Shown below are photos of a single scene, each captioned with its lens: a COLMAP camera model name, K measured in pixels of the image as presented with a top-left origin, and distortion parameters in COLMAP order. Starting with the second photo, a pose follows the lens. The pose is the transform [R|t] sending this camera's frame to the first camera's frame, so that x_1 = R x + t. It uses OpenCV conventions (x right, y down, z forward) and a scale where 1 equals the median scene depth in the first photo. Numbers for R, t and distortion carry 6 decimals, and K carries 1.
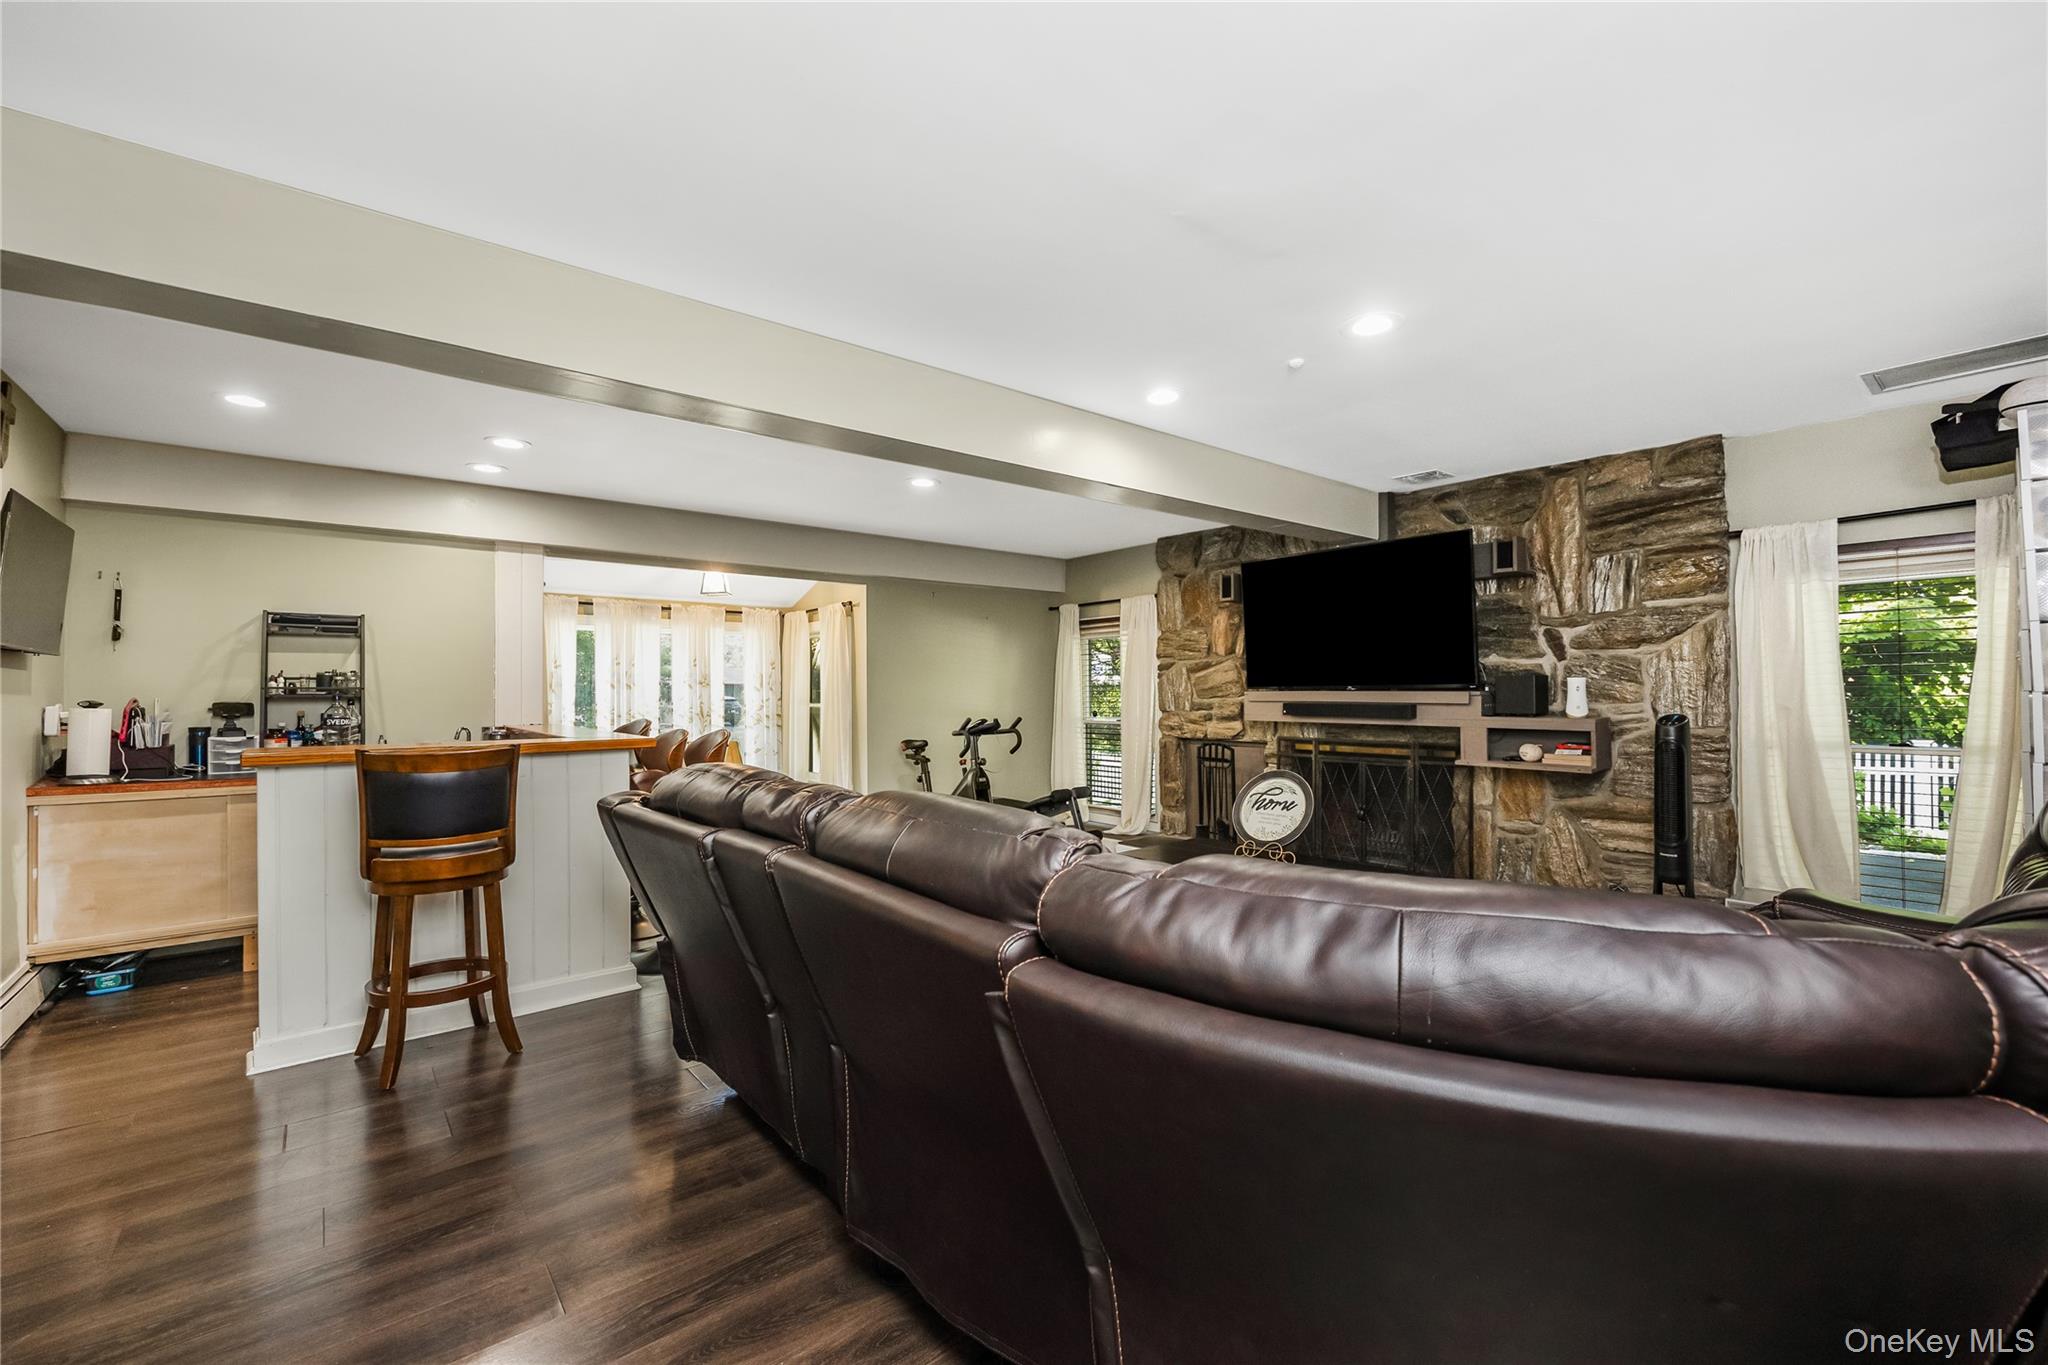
lens RADIAL K [[833.6, 0, 1017.4], [0, 833.6, 683.5], [0, 0, 1]] dist [0.000980, -0.000079]
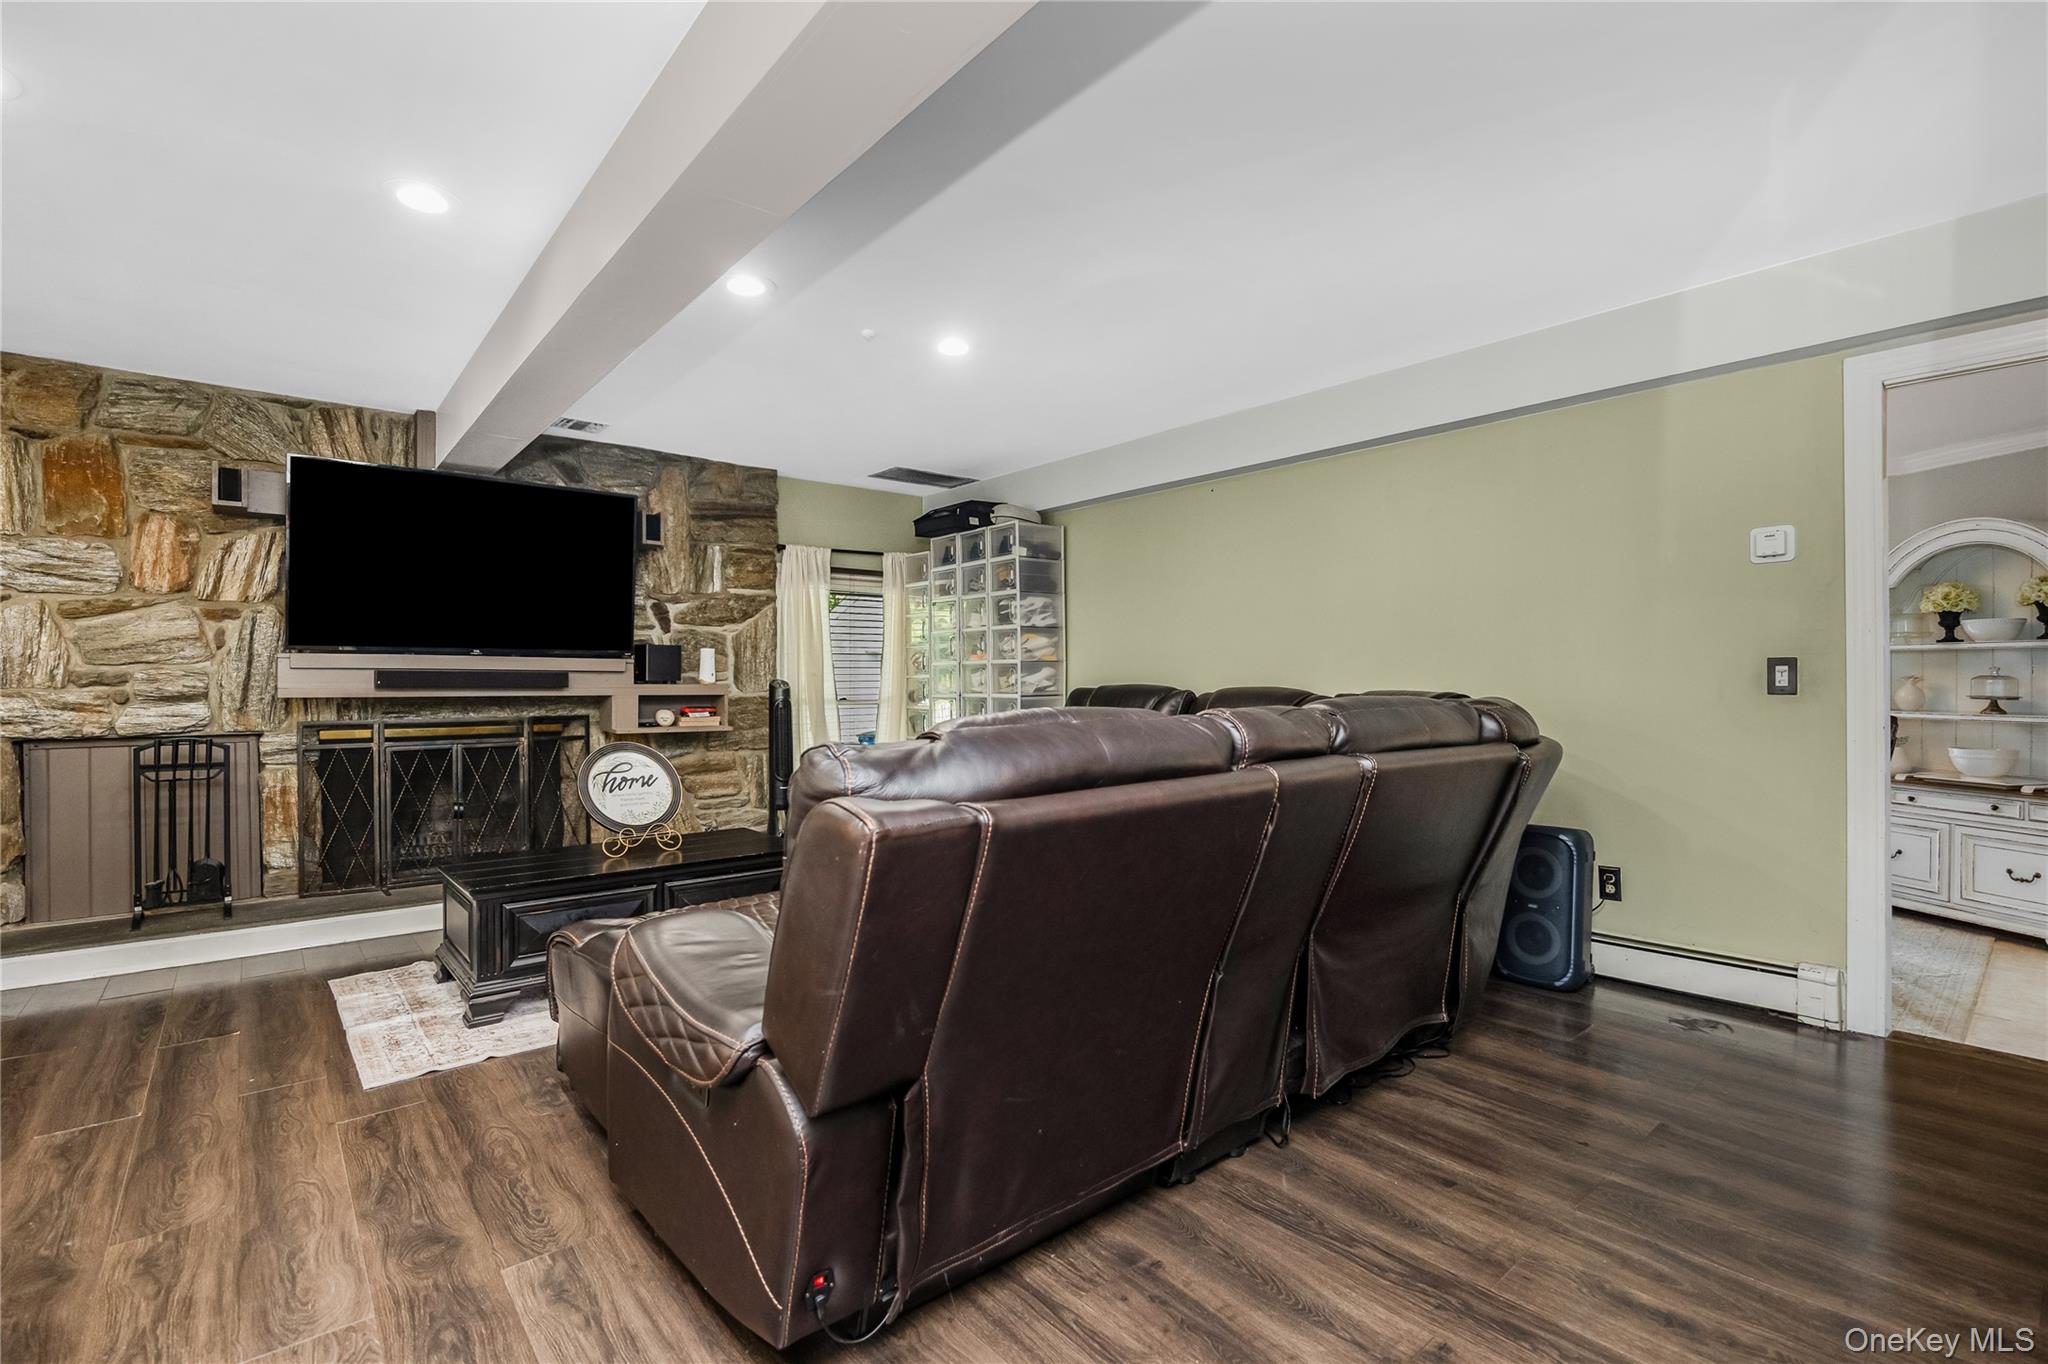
lens RADIAL K [[925.6, 0, 1018.3], [0, 925.6, 682.3], [0, 0, 1]] dist [-0.020823, 0.000288]
pose [[0.000361, 0.007955, 0.999968, -0.551829], [-0.006091, 0.999950, -0.007953, 0.043222], [-0.999981, -0.006088, 0.000409, 0.537341]]
